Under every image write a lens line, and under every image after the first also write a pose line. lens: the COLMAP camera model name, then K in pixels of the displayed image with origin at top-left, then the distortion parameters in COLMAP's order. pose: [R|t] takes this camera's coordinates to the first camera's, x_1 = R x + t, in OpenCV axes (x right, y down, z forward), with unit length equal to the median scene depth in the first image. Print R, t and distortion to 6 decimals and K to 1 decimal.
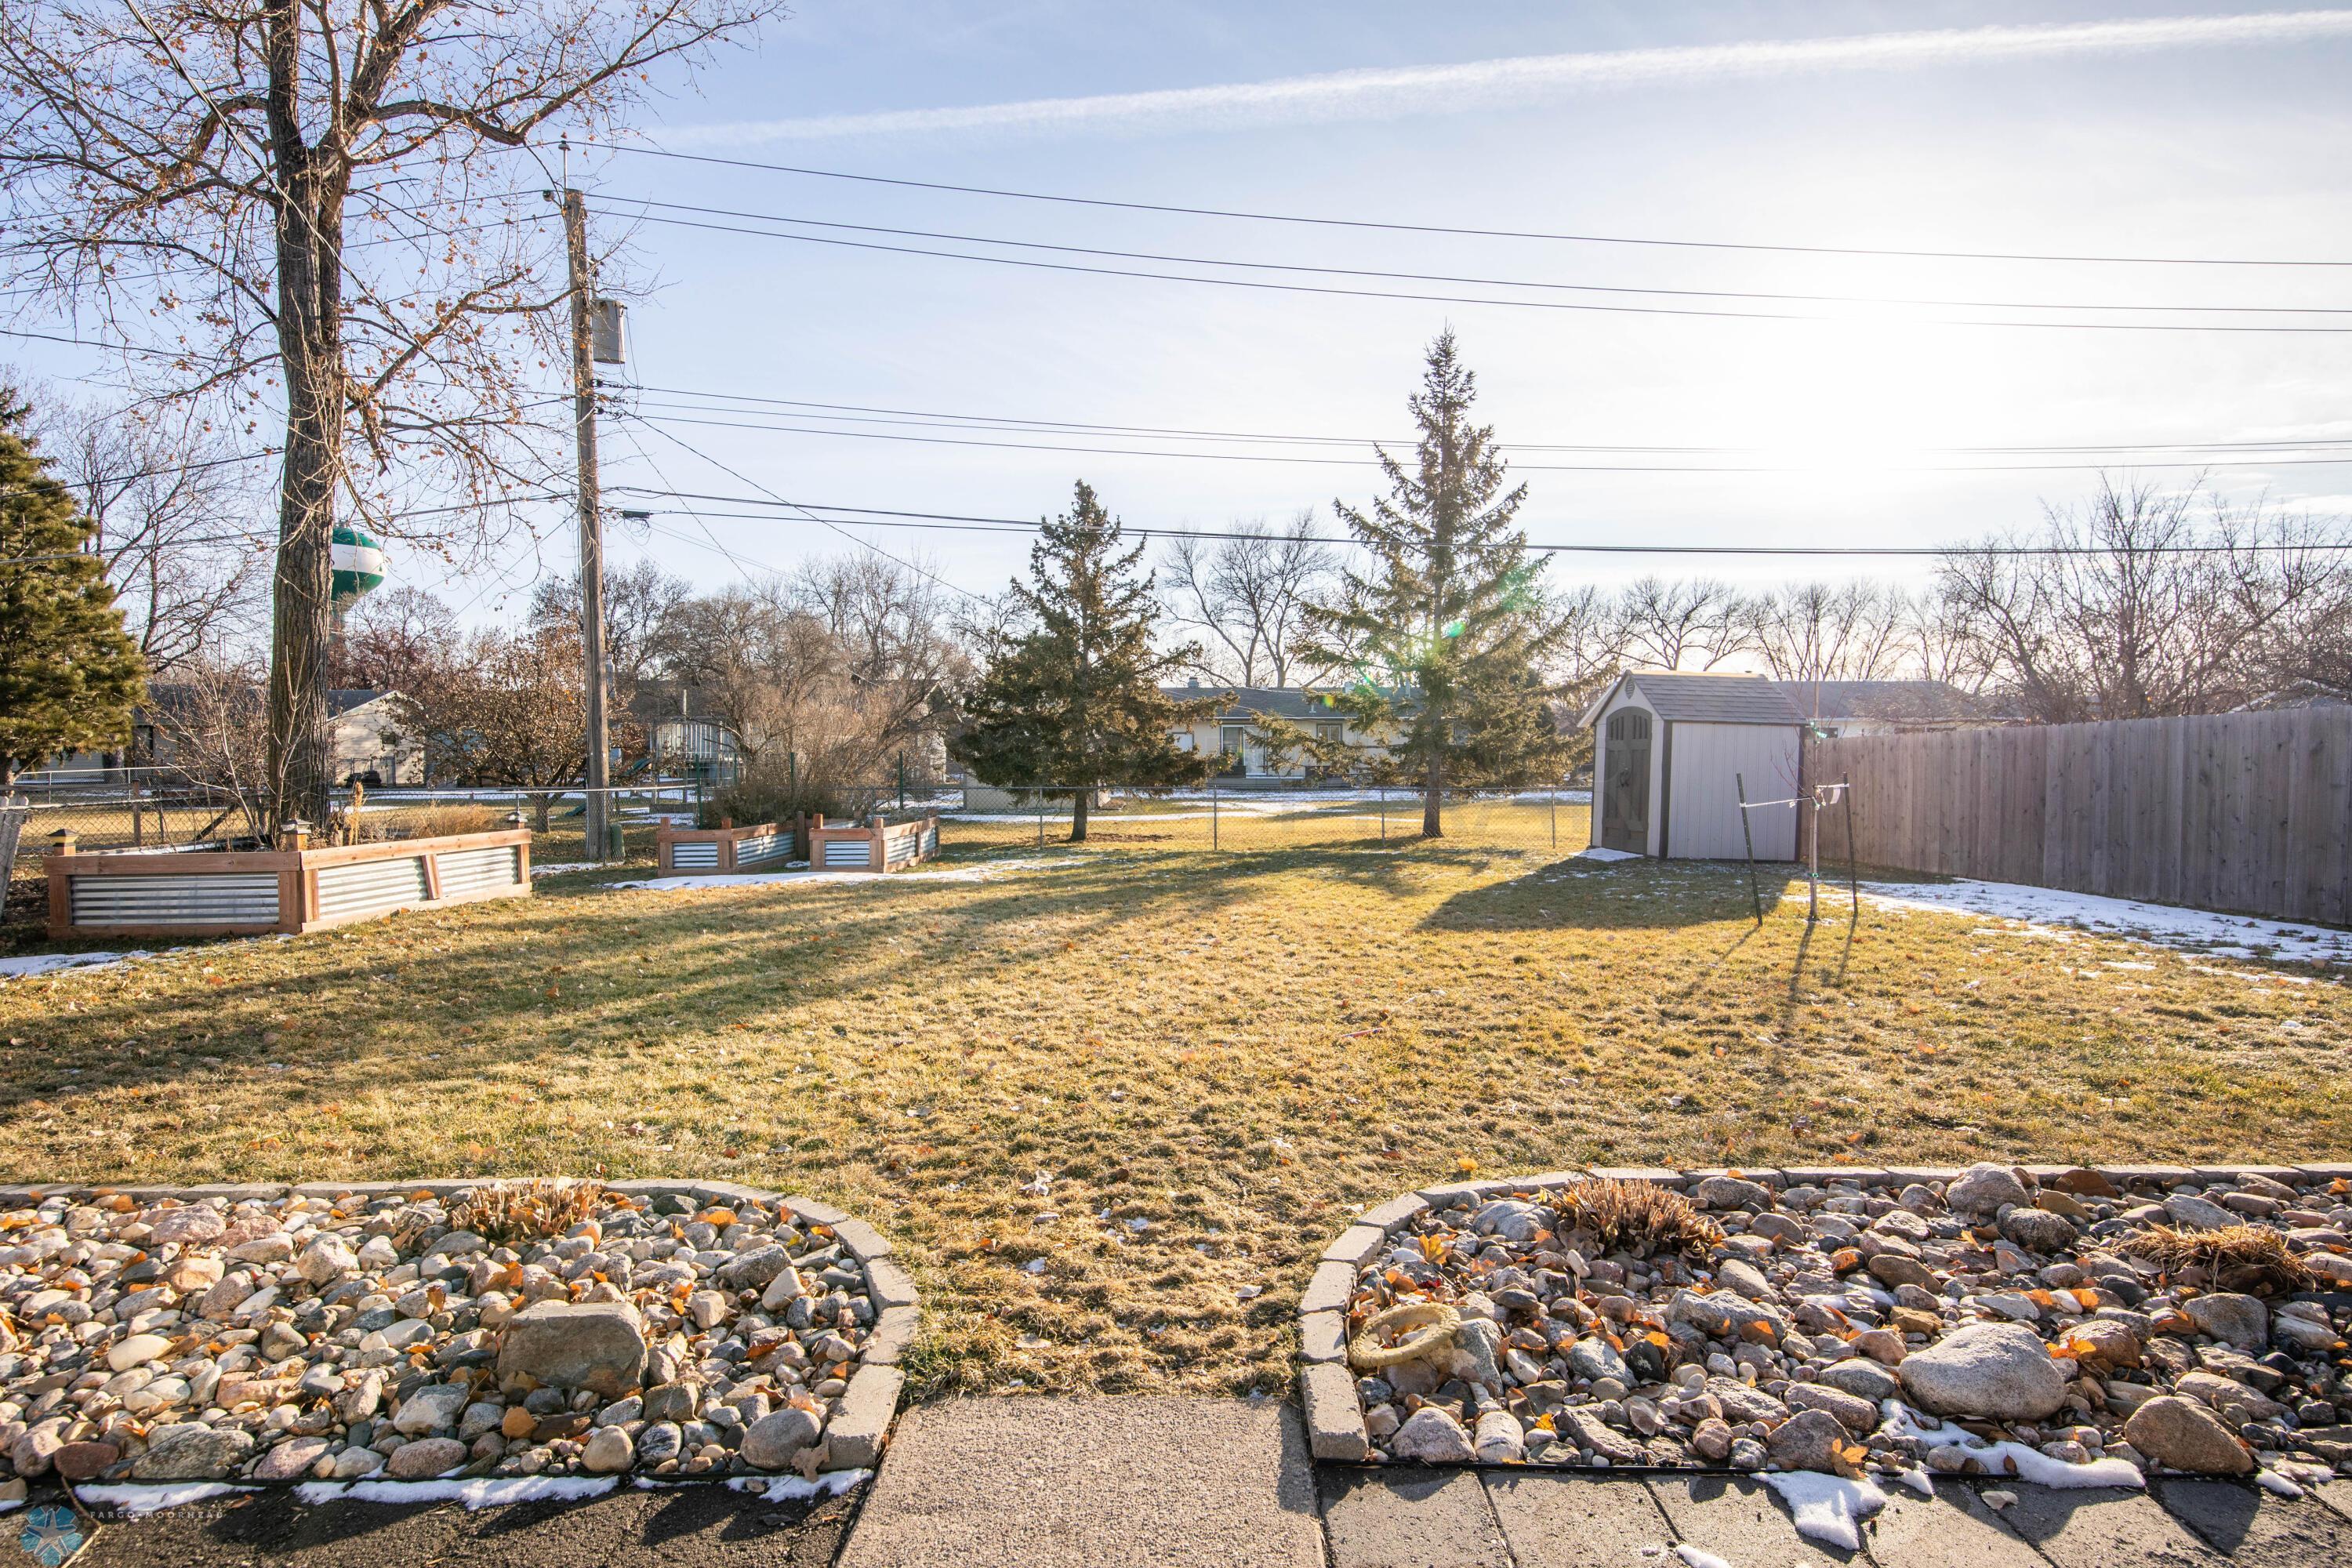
lens RADIAL K [[1265.0, 0, 1176.0], [0, 1265.0, 784.0], [0, 0, 1]] dist [0.013280, -0.012731]
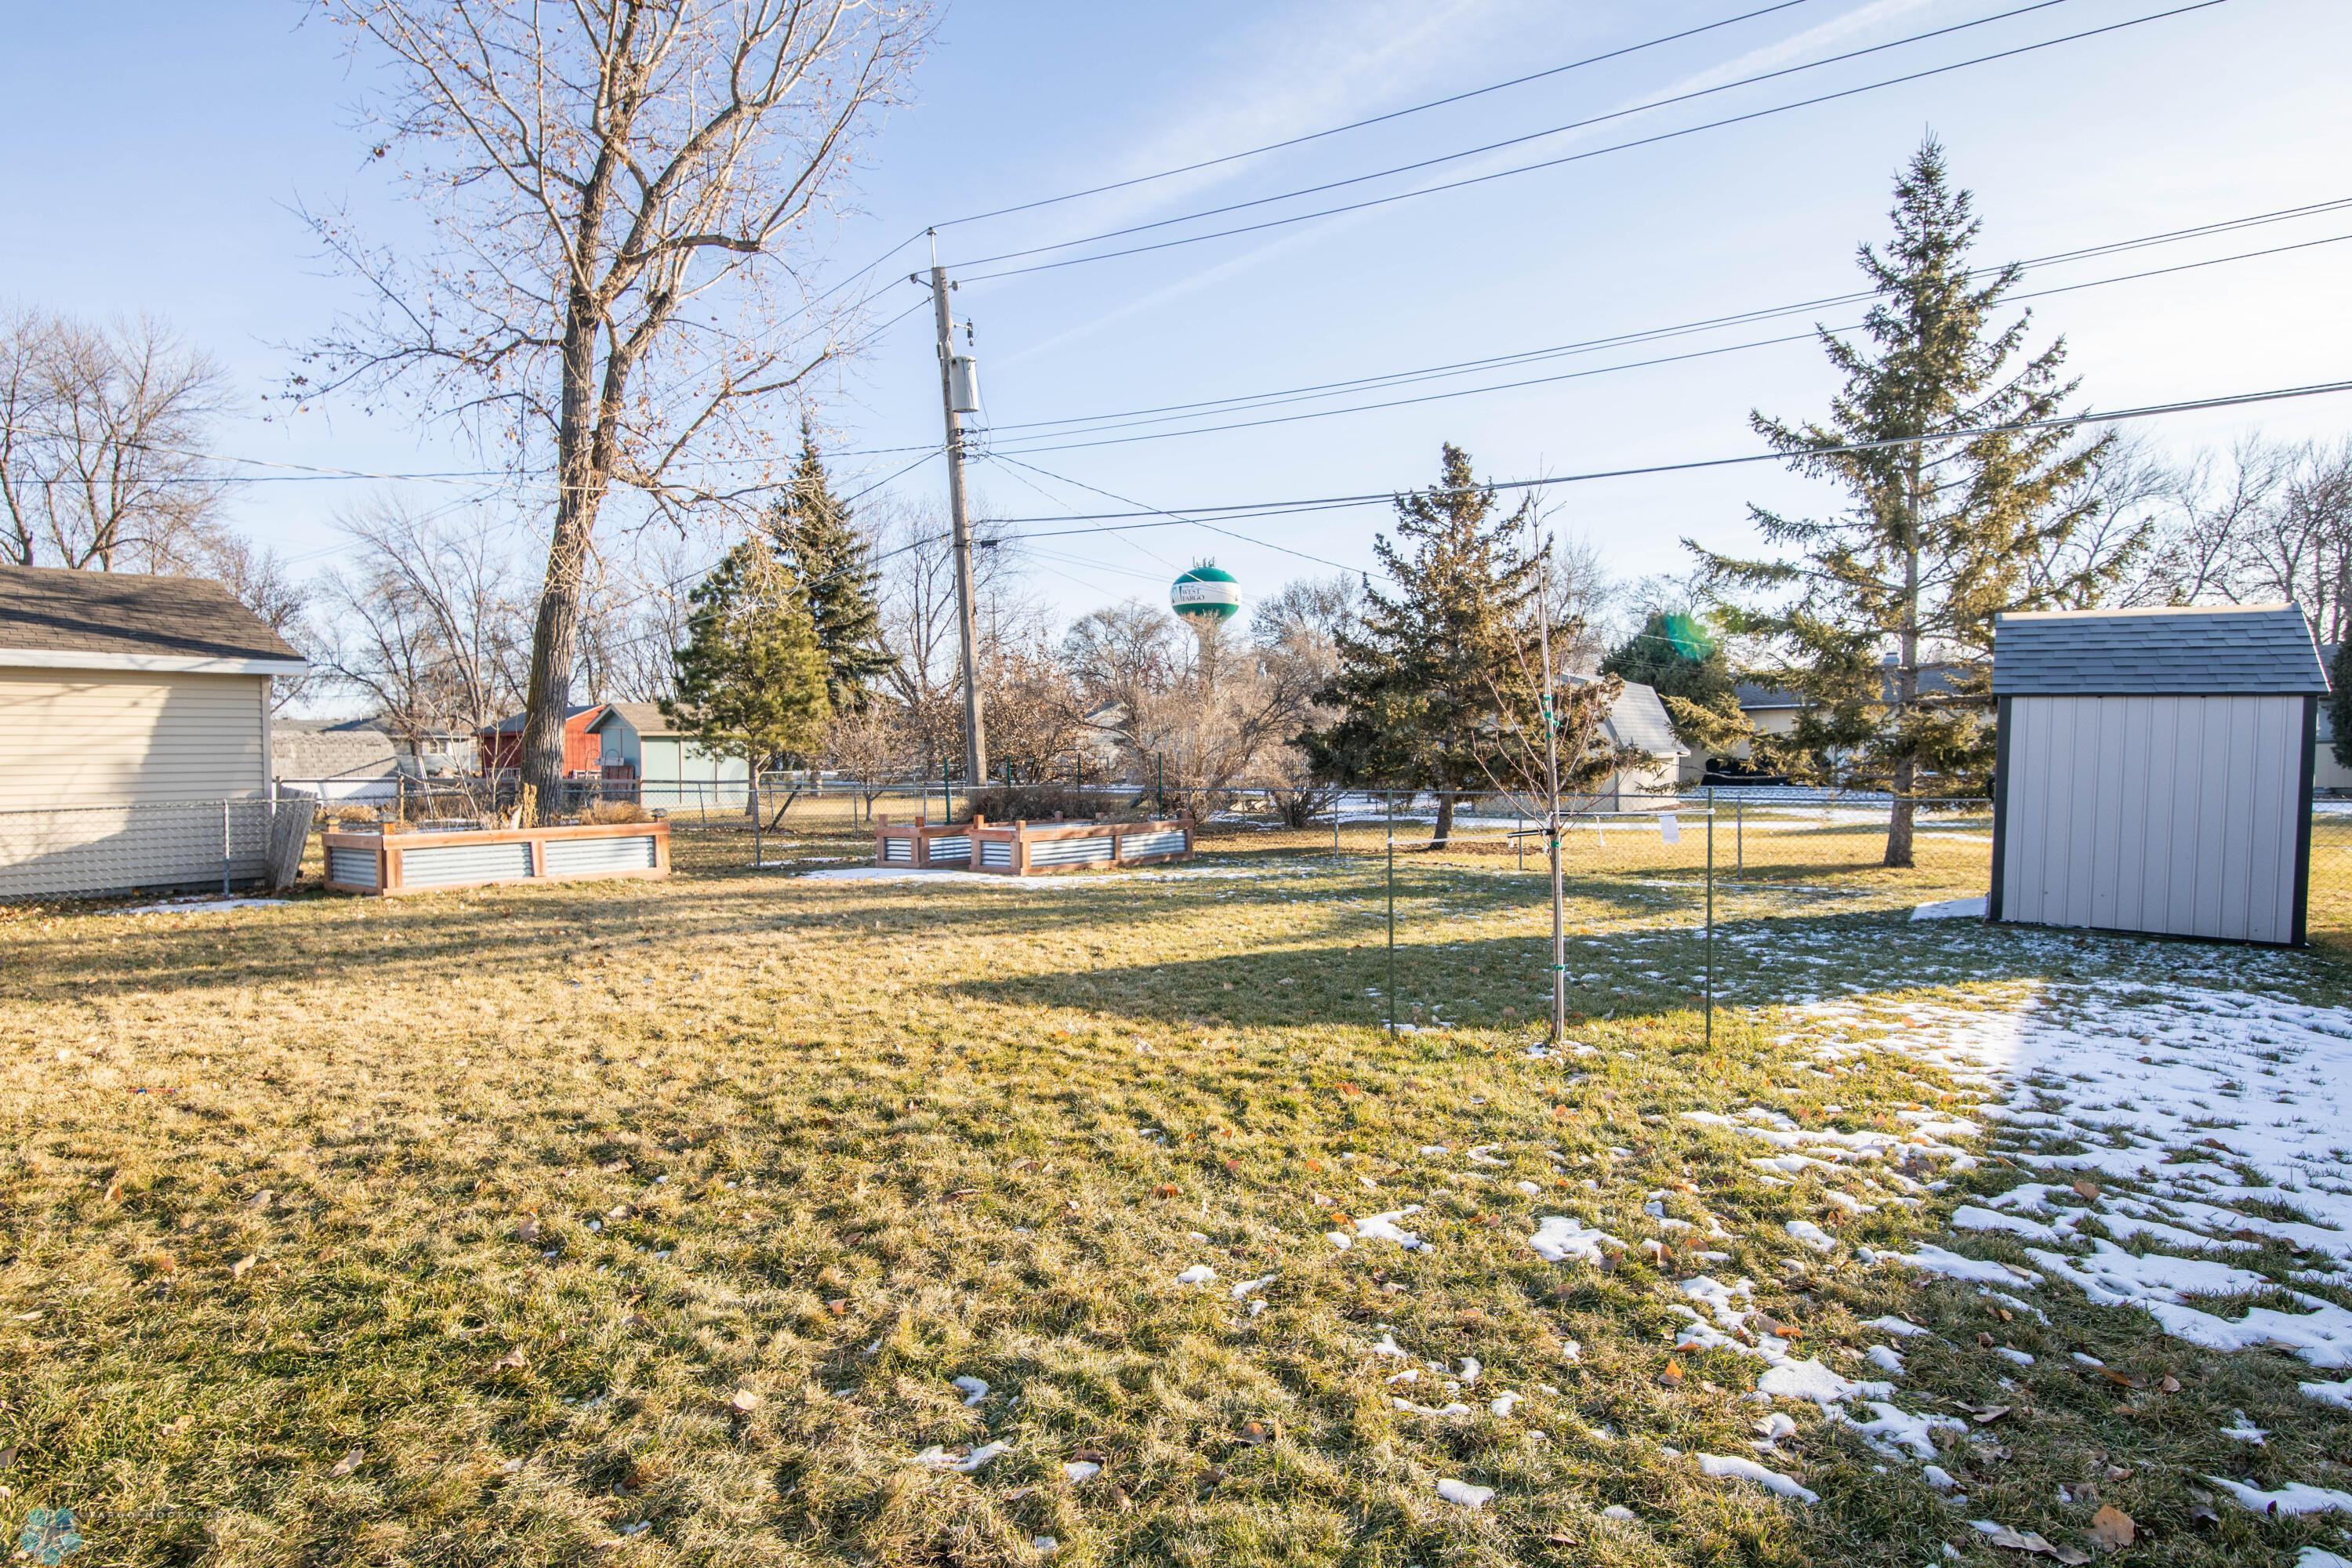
lens RADIAL K [[1265.0, 0, 1176.0], [0, 1265.0, 784.0], [0, 0, 1]] dist [0.013280, -0.012731]
pose [[0.772562, 0.009124, -0.634874, 0.449756], [-0.006406, 0.999958, 0.006575, -0.008595], [0.634907, -0.001013, 0.772588, 0.260384]]
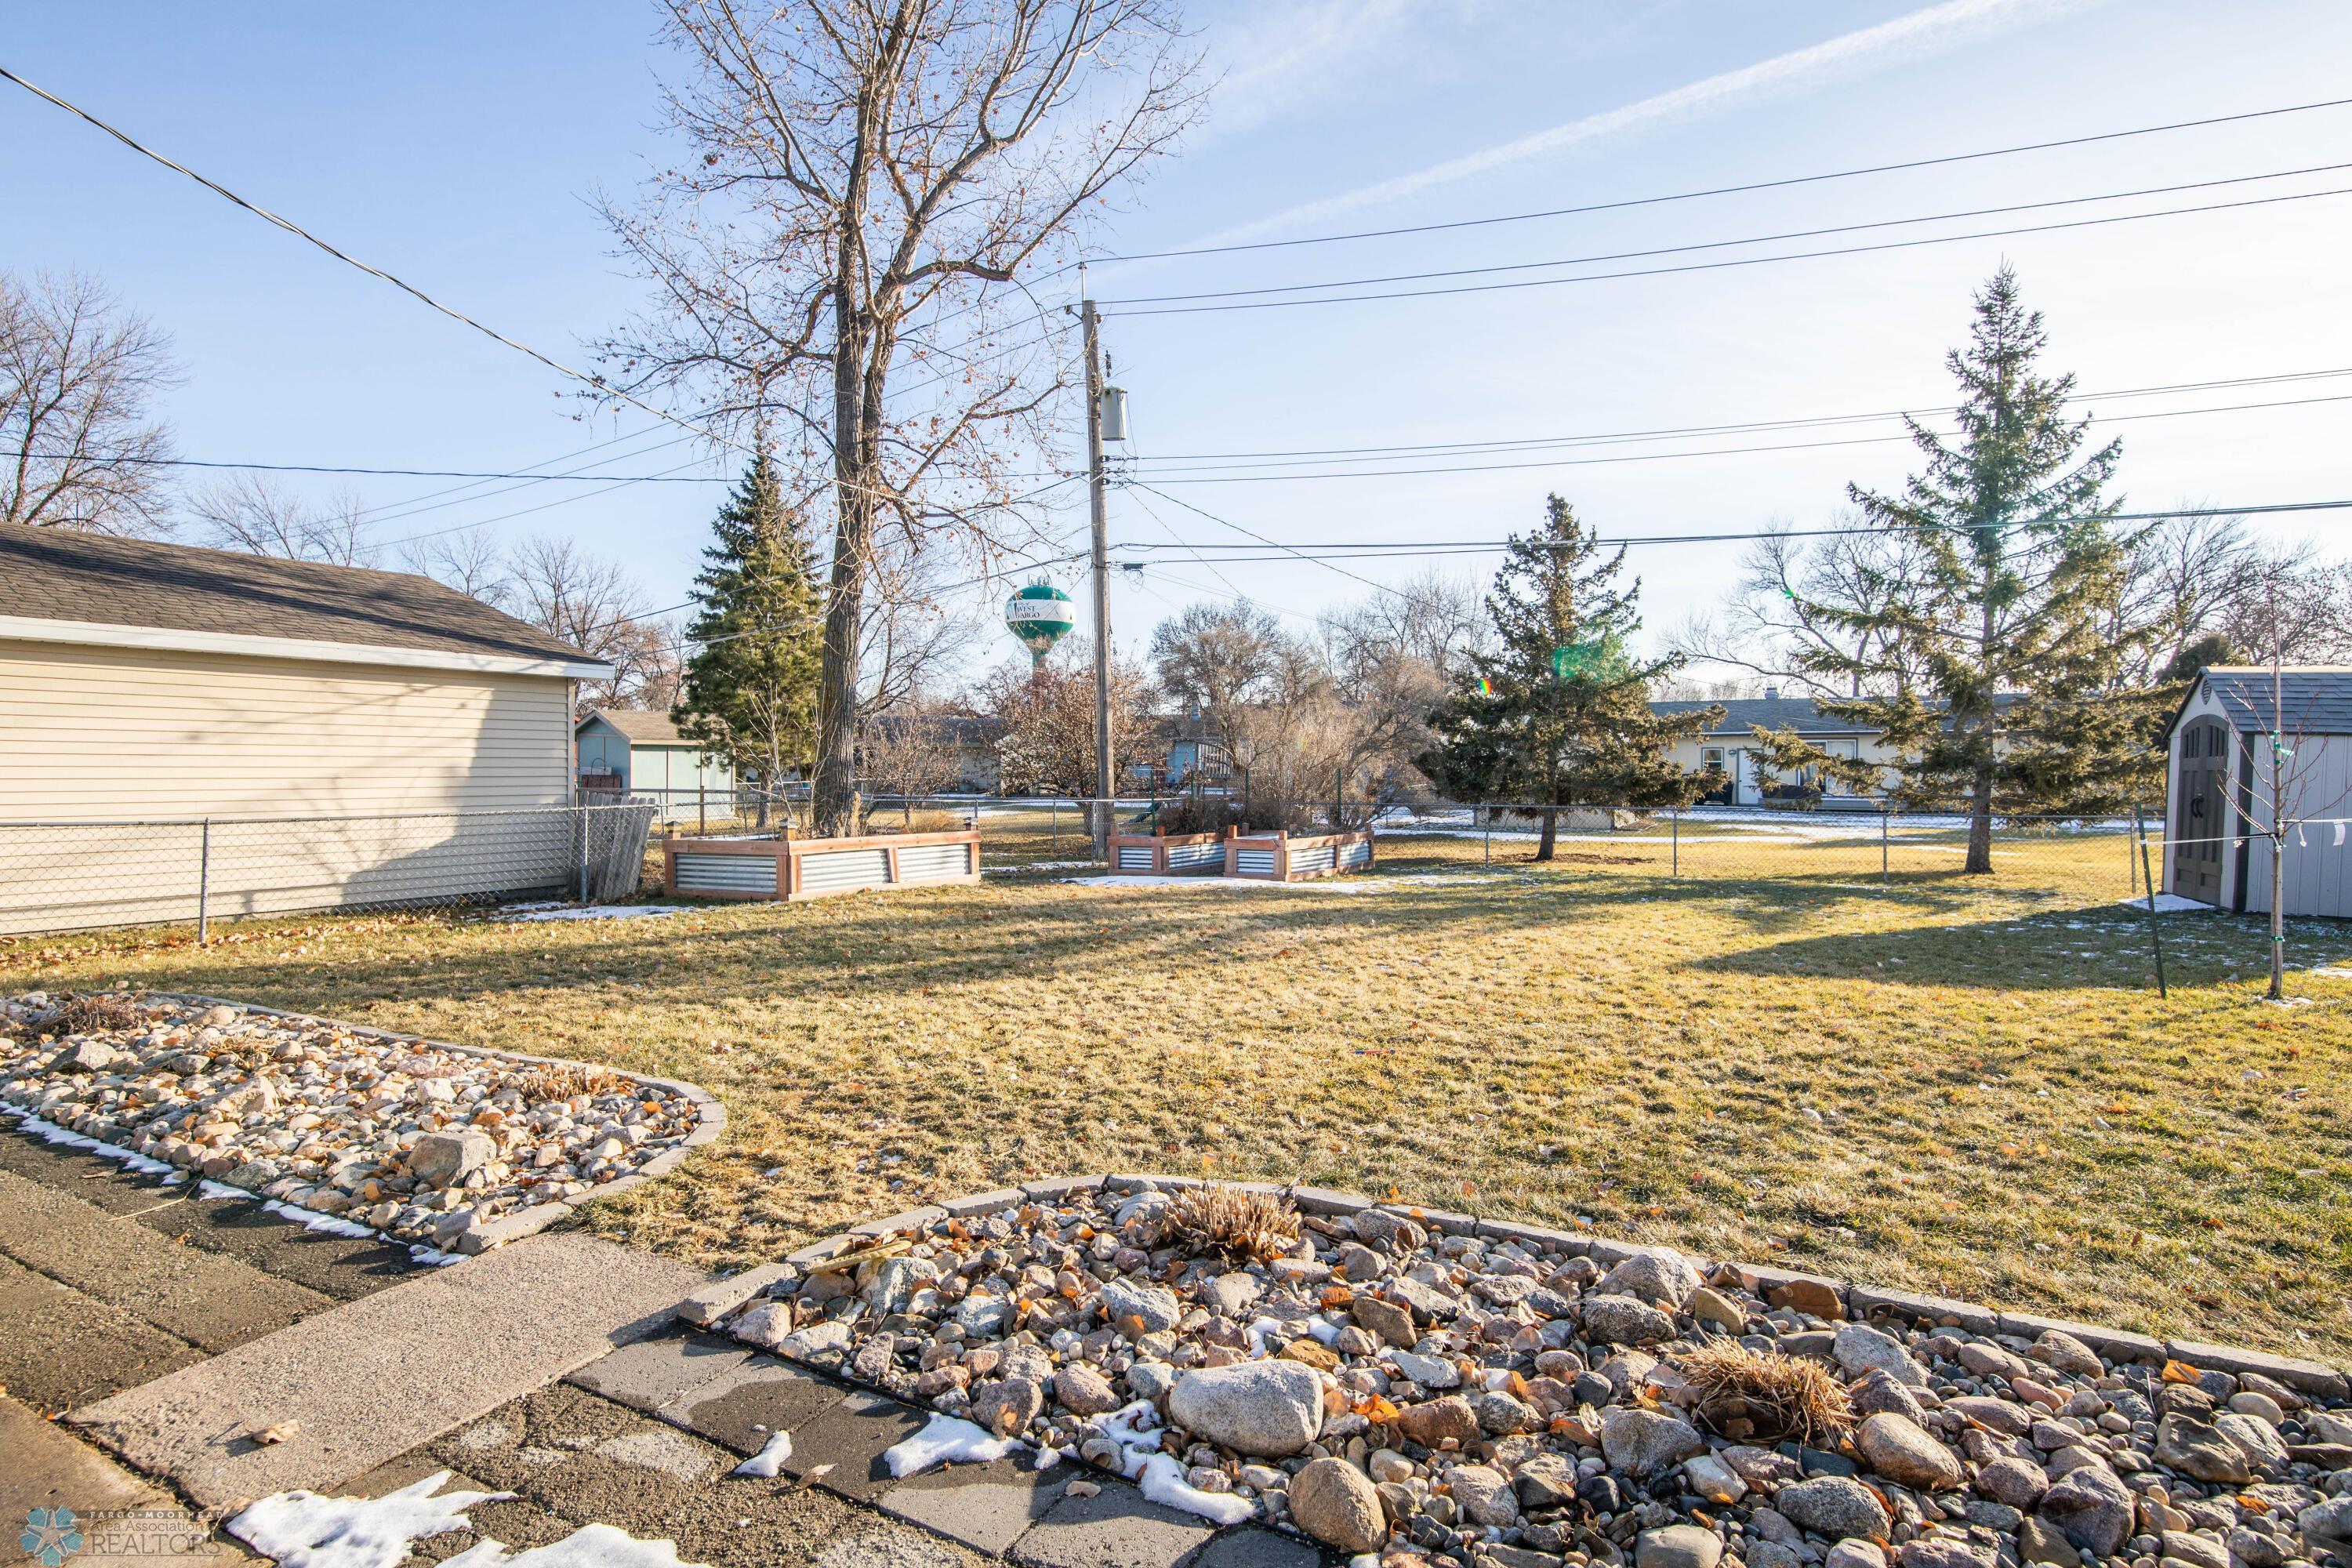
lens RADIAL K [[1248.8, 0, 1176.0], [0, 1248.8, 784.0], [0, 0, 1]] dist [0.009797, -0.009947]
pose [[0.869690, 0.009089, -0.493514, 0.197023], [-0.015346, 0.999845, -0.008630, -0.002138], [0.493359, 0.015079, 0.869695, 0.020658]]
